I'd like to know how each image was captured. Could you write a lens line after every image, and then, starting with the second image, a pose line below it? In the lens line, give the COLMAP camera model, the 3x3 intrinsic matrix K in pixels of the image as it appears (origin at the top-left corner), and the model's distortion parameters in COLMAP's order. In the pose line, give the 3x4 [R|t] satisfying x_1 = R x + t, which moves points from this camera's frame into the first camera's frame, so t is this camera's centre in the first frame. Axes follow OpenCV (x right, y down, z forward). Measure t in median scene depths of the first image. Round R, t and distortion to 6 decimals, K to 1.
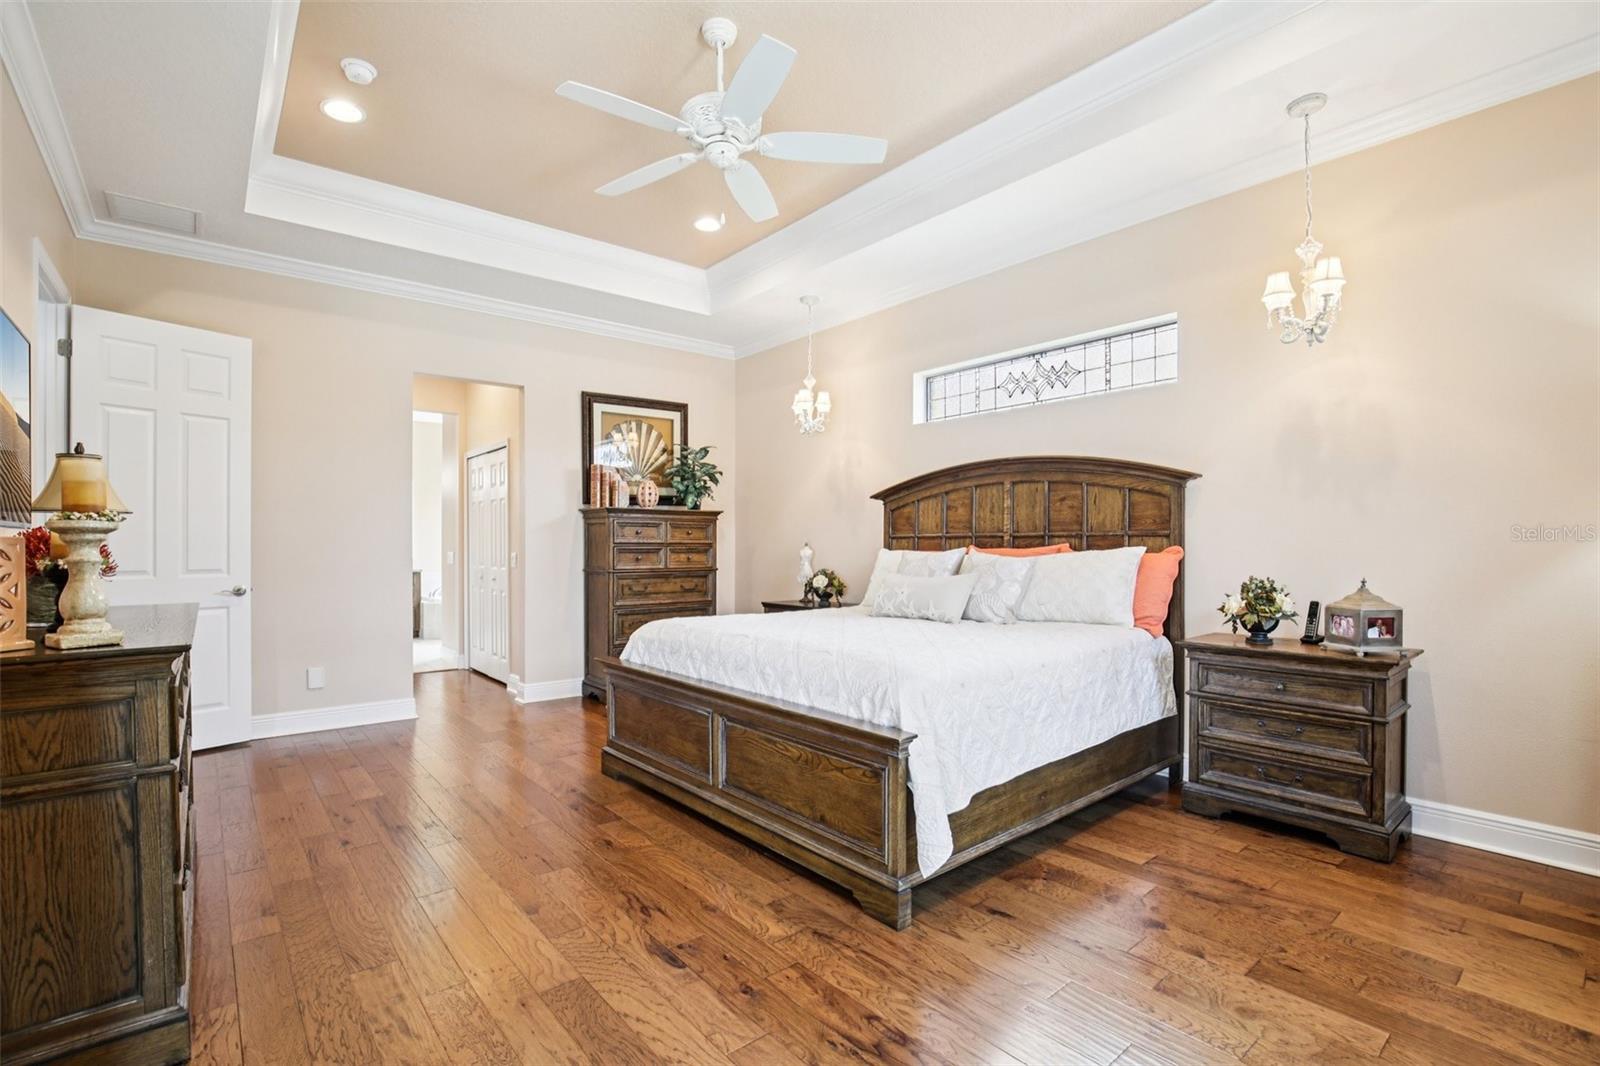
lens RADIAL K [[733.0, 0, 826.3], [0, 733.0, 559.7], [0, 0, 1]] dist [-0.029144, 0.003602]
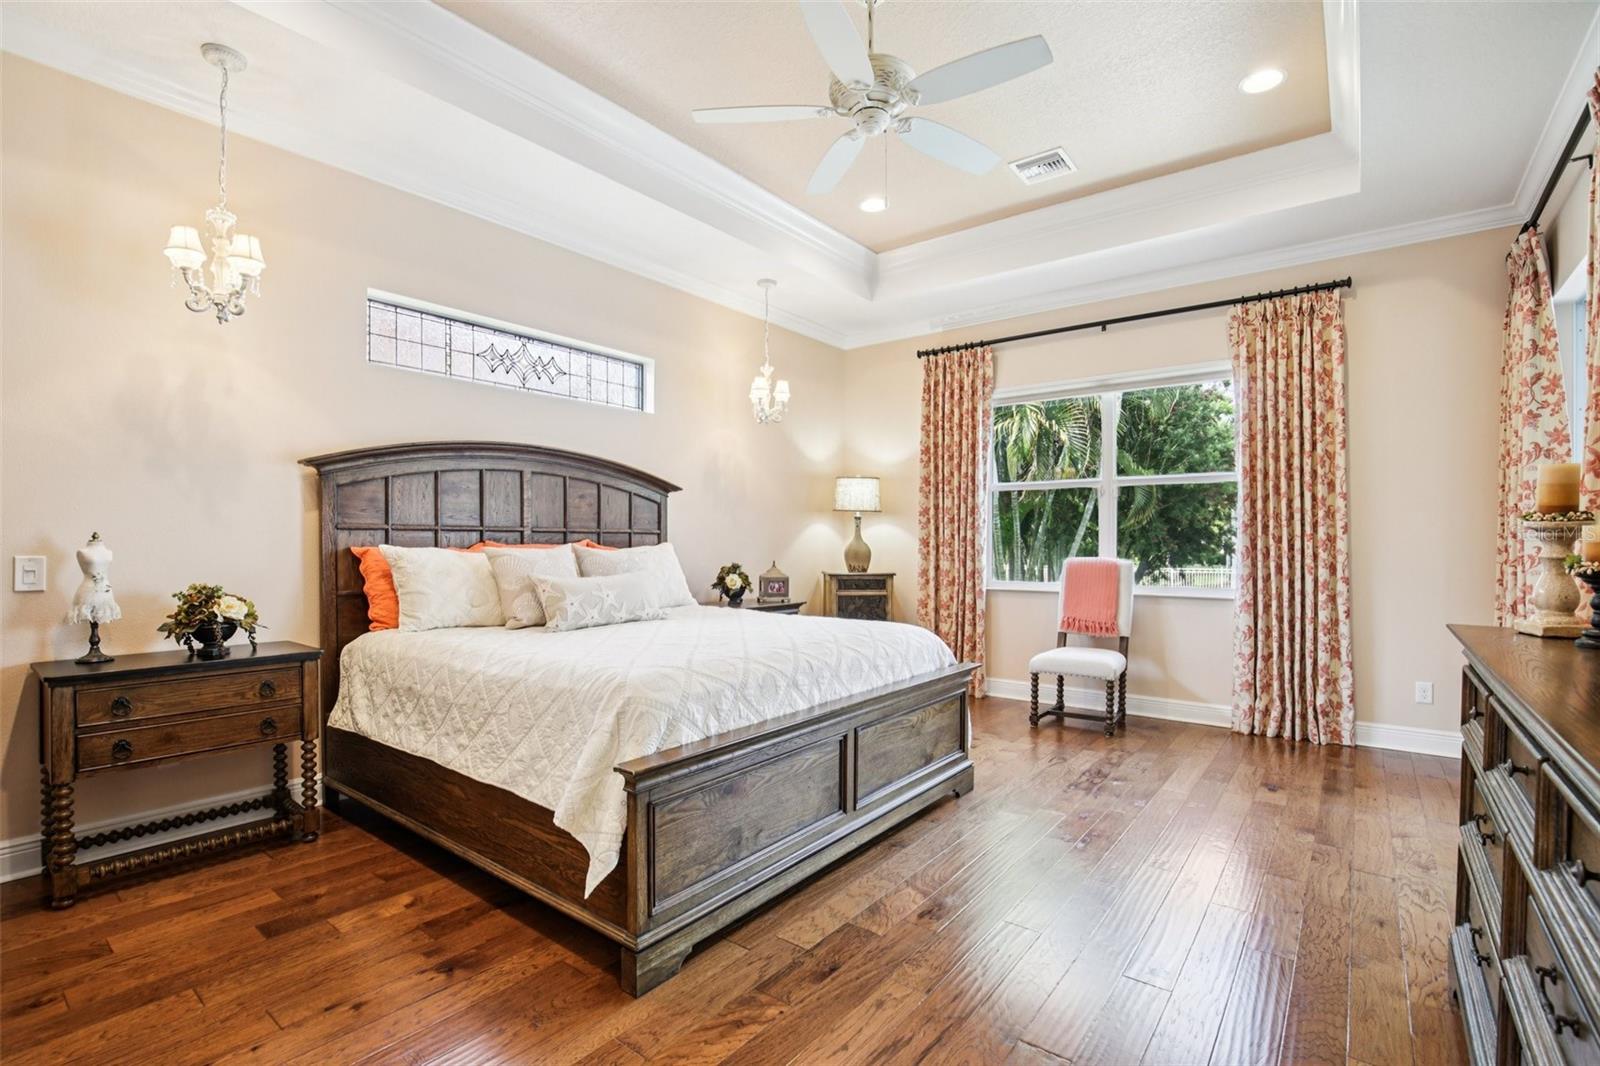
lens RADIAL K [[733.0, 0, 800.9], [0, 733.0, 530.9], [0, 0, 1]] dist [-0.029144, 0.003602]
pose [[-0.202530, 0.009784, 0.979227, -0.713944], [0.013182, 0.999887, -0.007264, -0.021755], [-0.979187, 0.011437, -0.202636, 0.863555]]
